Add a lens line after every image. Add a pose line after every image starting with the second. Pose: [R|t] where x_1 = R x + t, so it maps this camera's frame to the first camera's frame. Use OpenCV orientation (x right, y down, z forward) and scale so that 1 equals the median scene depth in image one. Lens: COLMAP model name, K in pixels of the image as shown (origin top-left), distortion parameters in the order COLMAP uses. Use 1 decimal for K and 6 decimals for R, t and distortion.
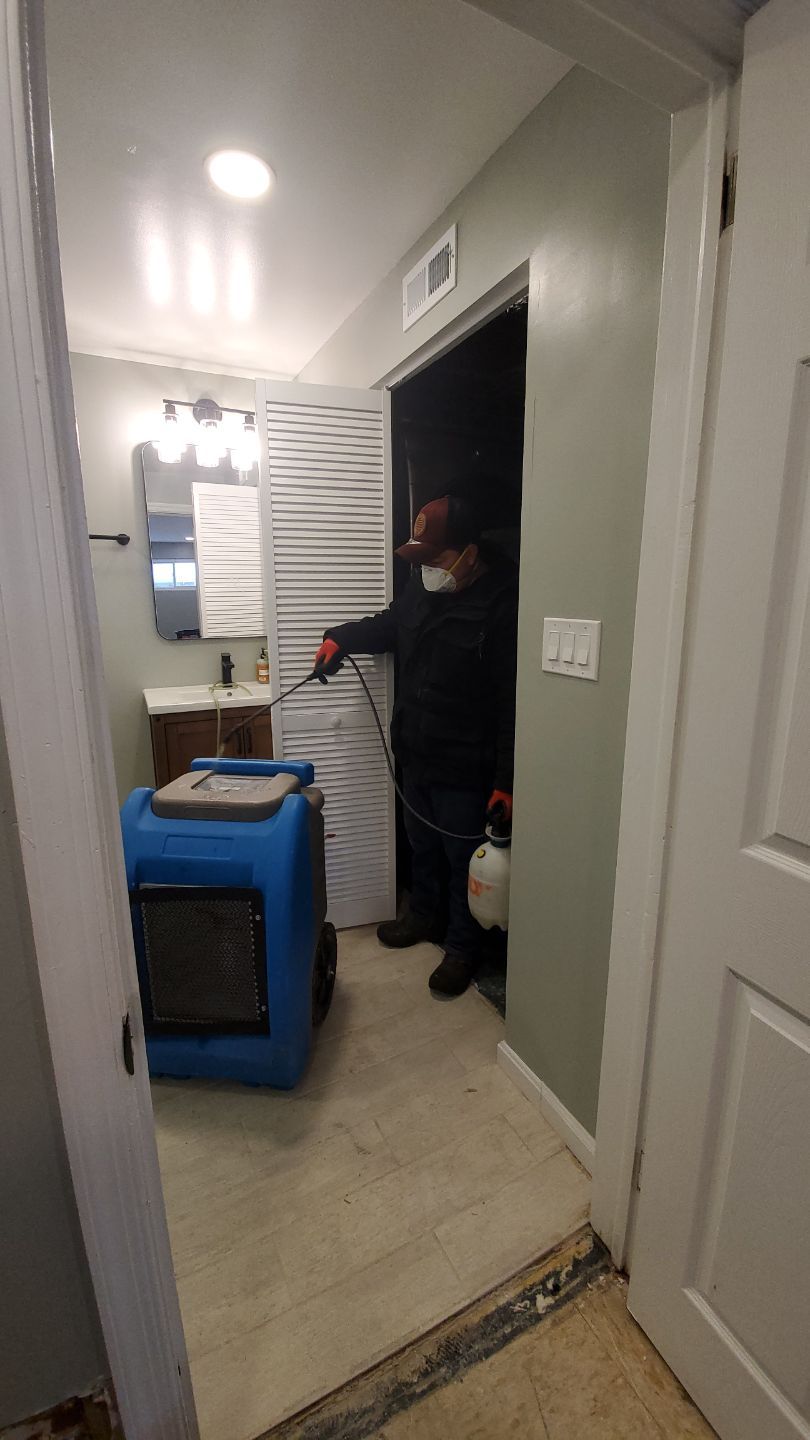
lens RADIAL K [[571.6, 0, 412.5], [0, 571.6, 696.6], [0, 0, 1]] dist [0.020565, -0.018547]
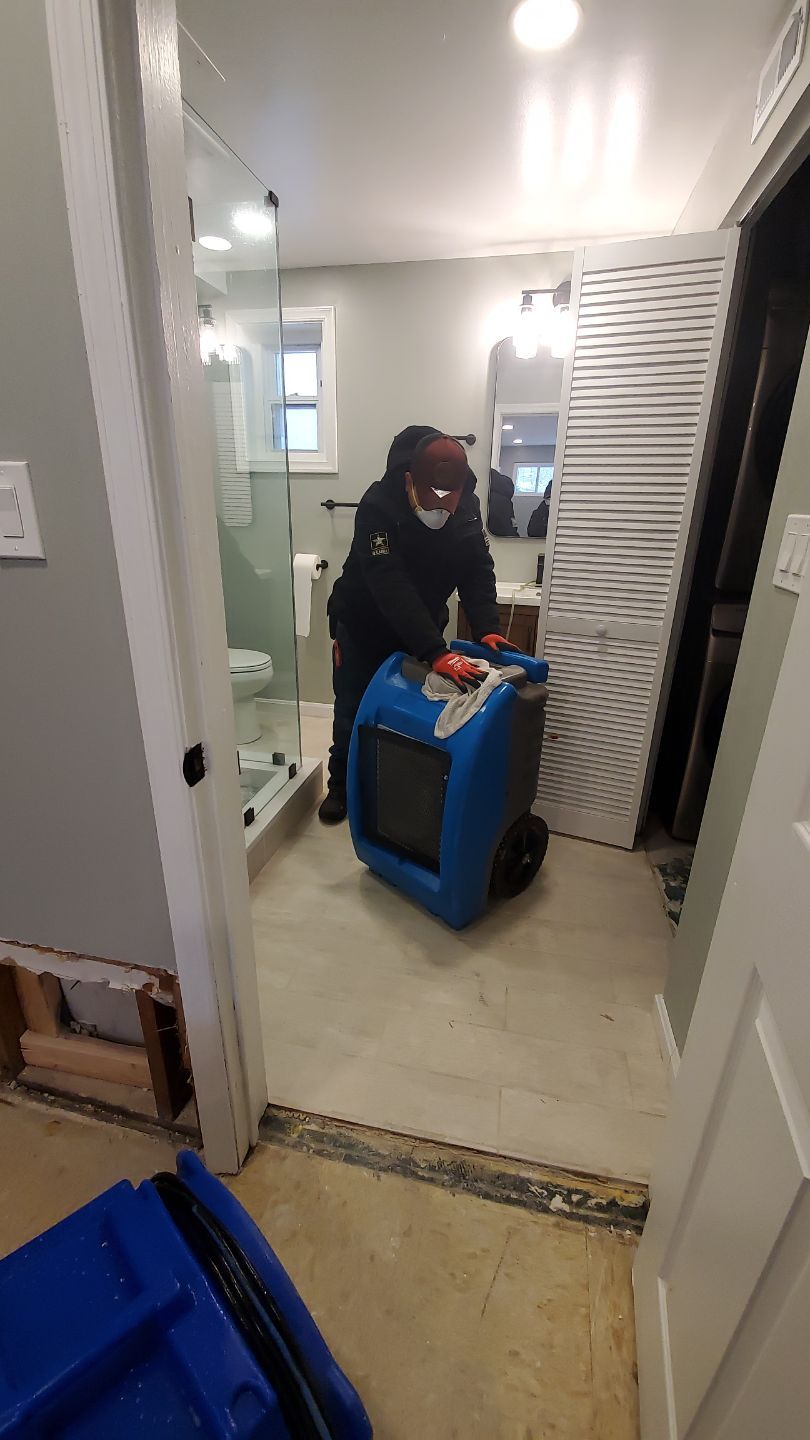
lens RADIAL K [[571.6, 0, 412.5], [0, 571.6, 696.6], [0, 0, 1]] dist [0.020565, -0.018547]
pose [[0.776444, 0.226470, -0.588087, 0.355513], [-0.139029, 0.971761, 0.190662, 0.022393], [0.614659, -0.066276, 0.786003, 0.082001]]
